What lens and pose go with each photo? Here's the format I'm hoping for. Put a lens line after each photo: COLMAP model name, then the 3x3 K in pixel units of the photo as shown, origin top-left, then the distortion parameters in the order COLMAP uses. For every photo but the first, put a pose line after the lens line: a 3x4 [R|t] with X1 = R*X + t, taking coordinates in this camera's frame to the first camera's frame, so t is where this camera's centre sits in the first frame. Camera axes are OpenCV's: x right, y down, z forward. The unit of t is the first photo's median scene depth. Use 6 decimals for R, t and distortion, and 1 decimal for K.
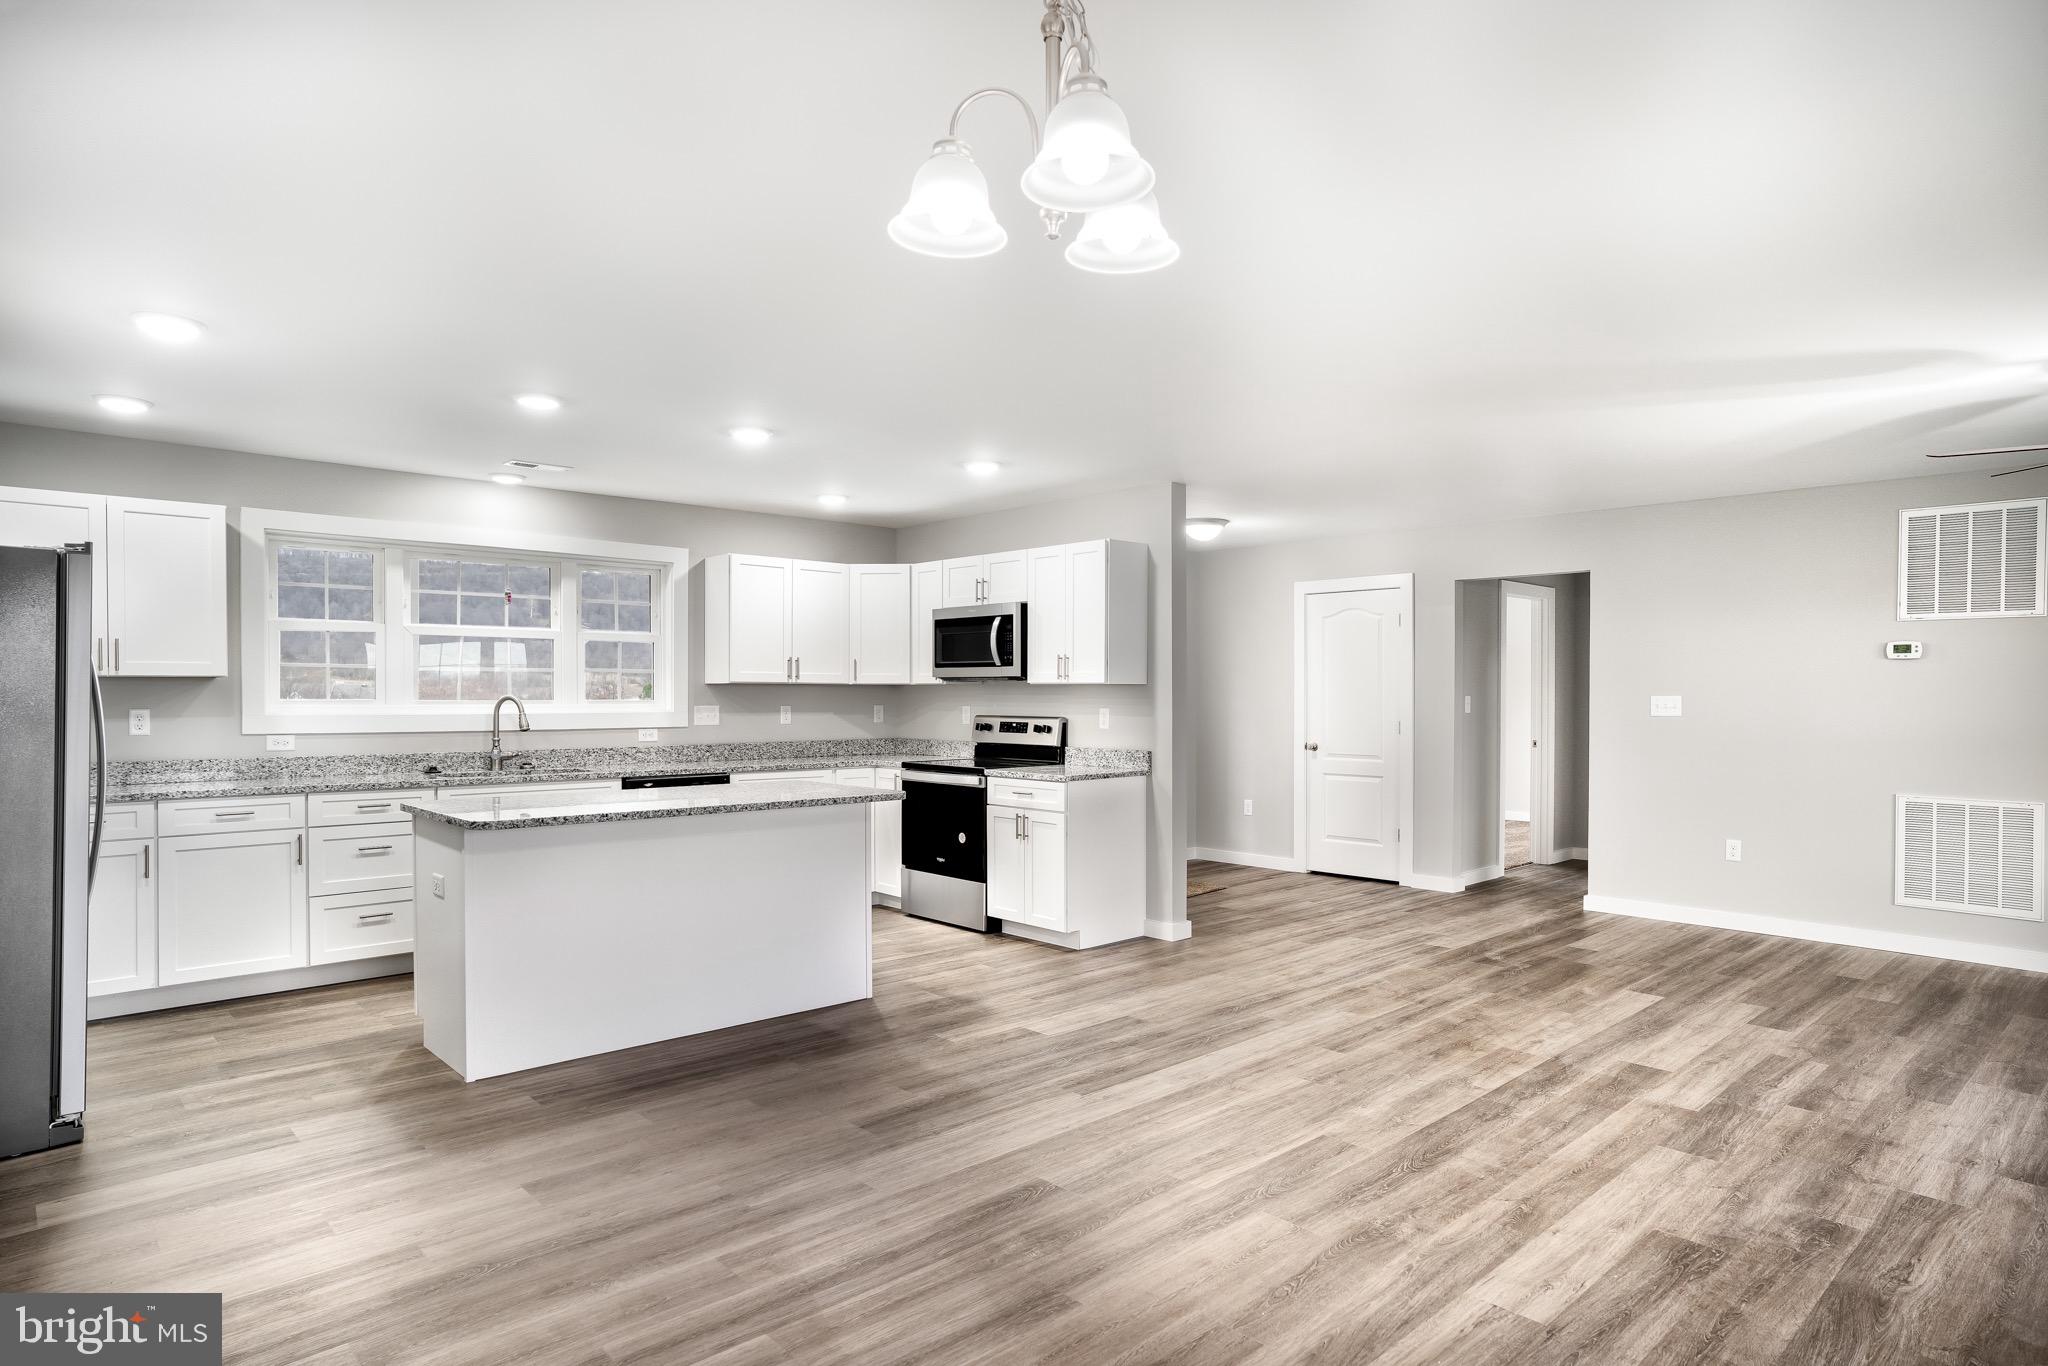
lens RADIAL K [[1163.7, 0, 1024.0], [0, 1163.7, 683.0], [0, 0, 1]] dist [-0.066800, 0.056724]
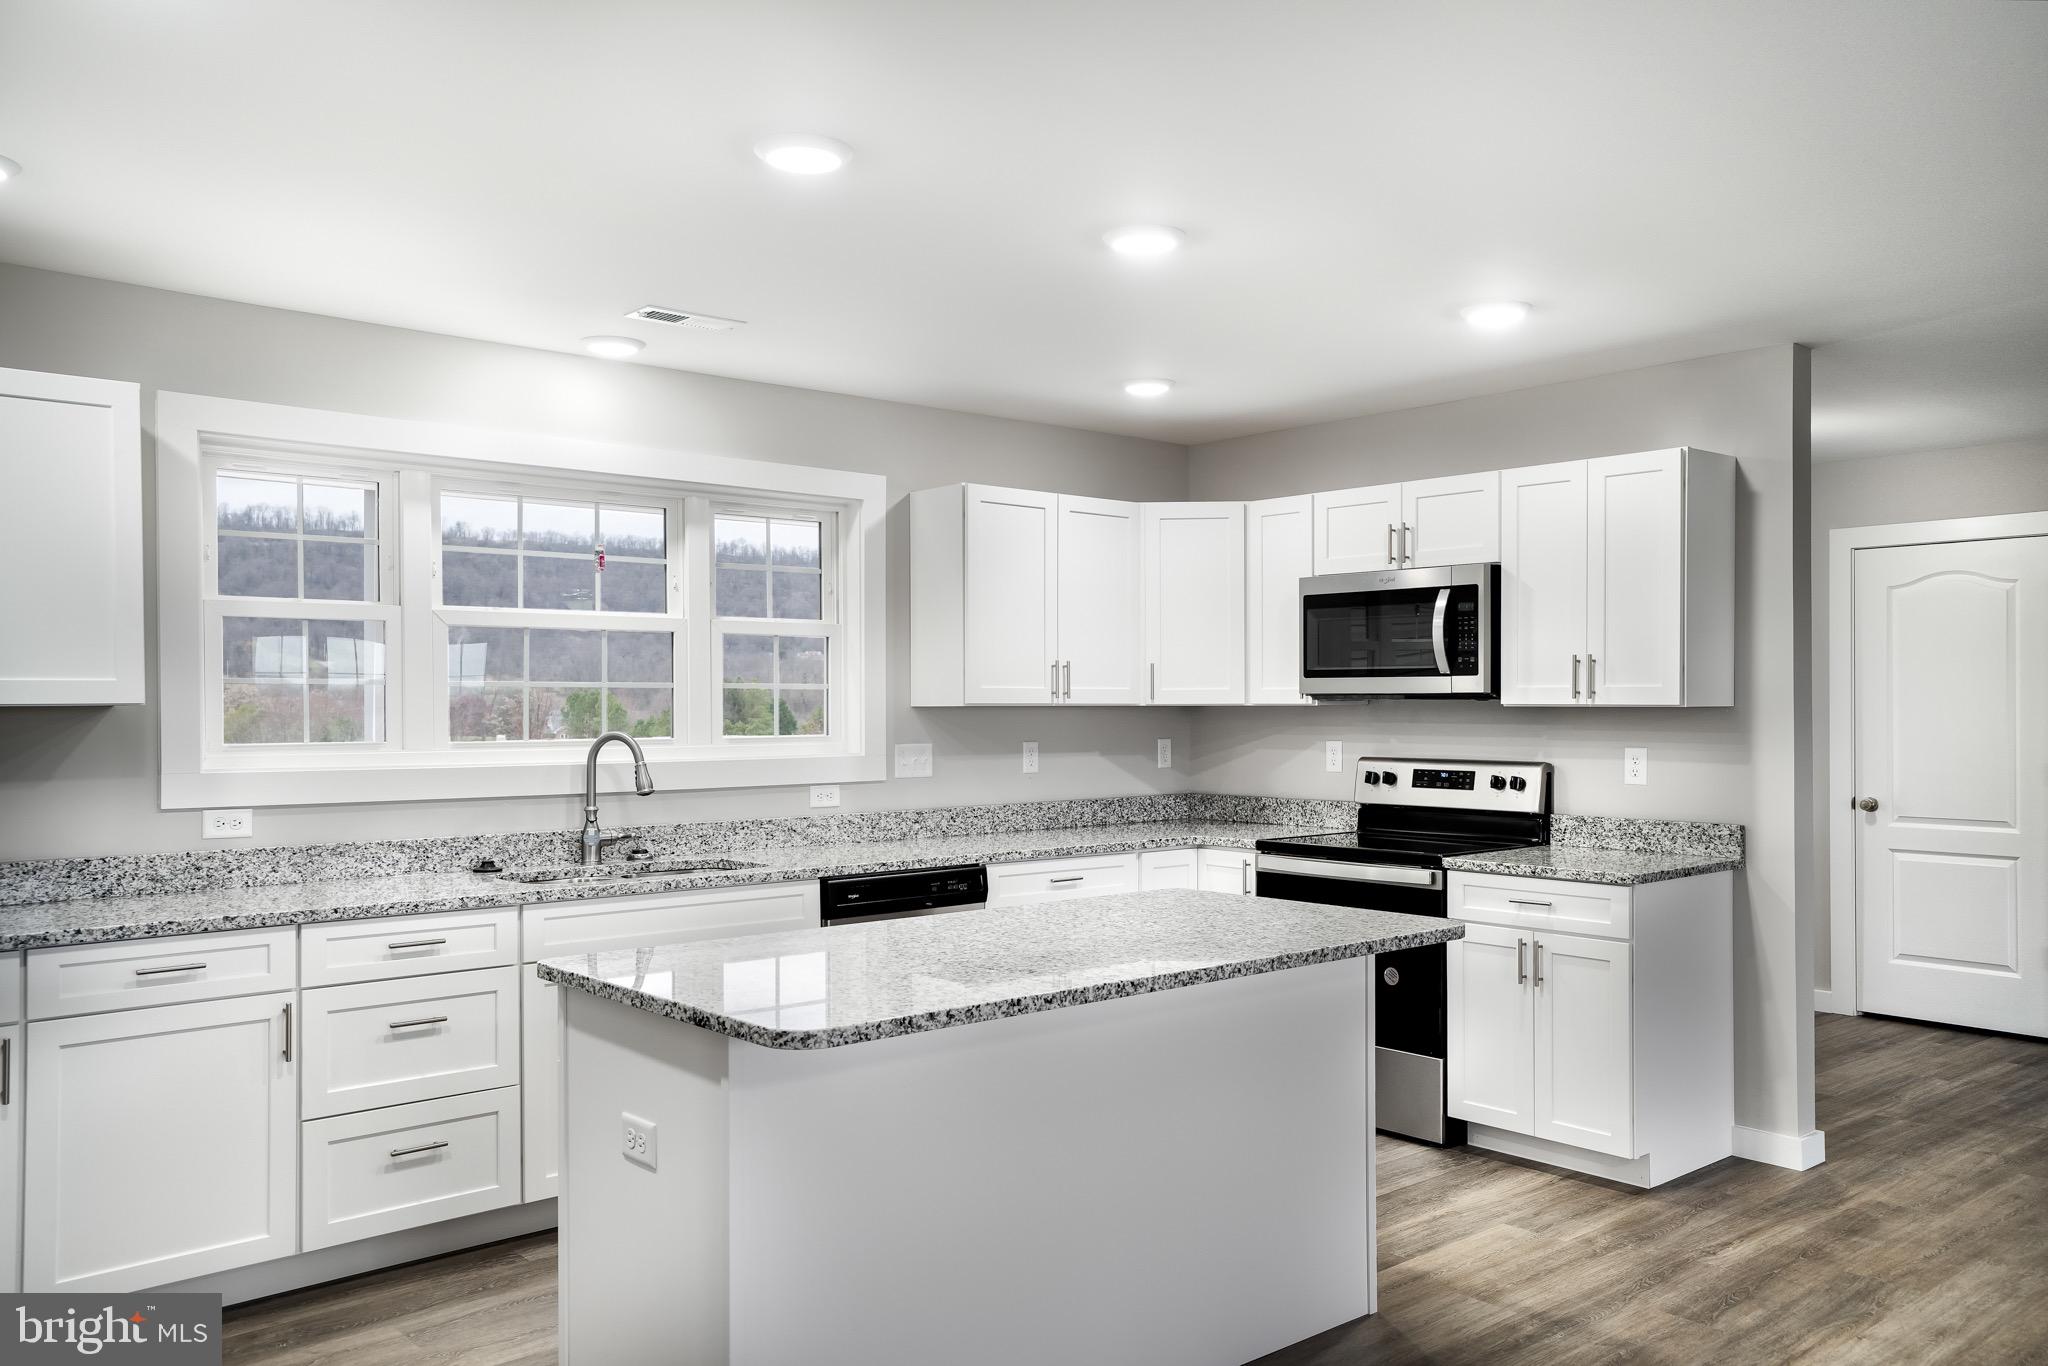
lens RADIAL K [[1593.0, 0, 1027.4], [0, 1593.0, 670.7], [0, 0, 1]] dist [-0.008870, 0.074795]
pose [[0.999504, -0.004815, -0.031132, -0.212269], [0.004473, 0.999929, -0.011041, -0.009348], [0.031183, 0.010896, 0.999454, 0.214475]]
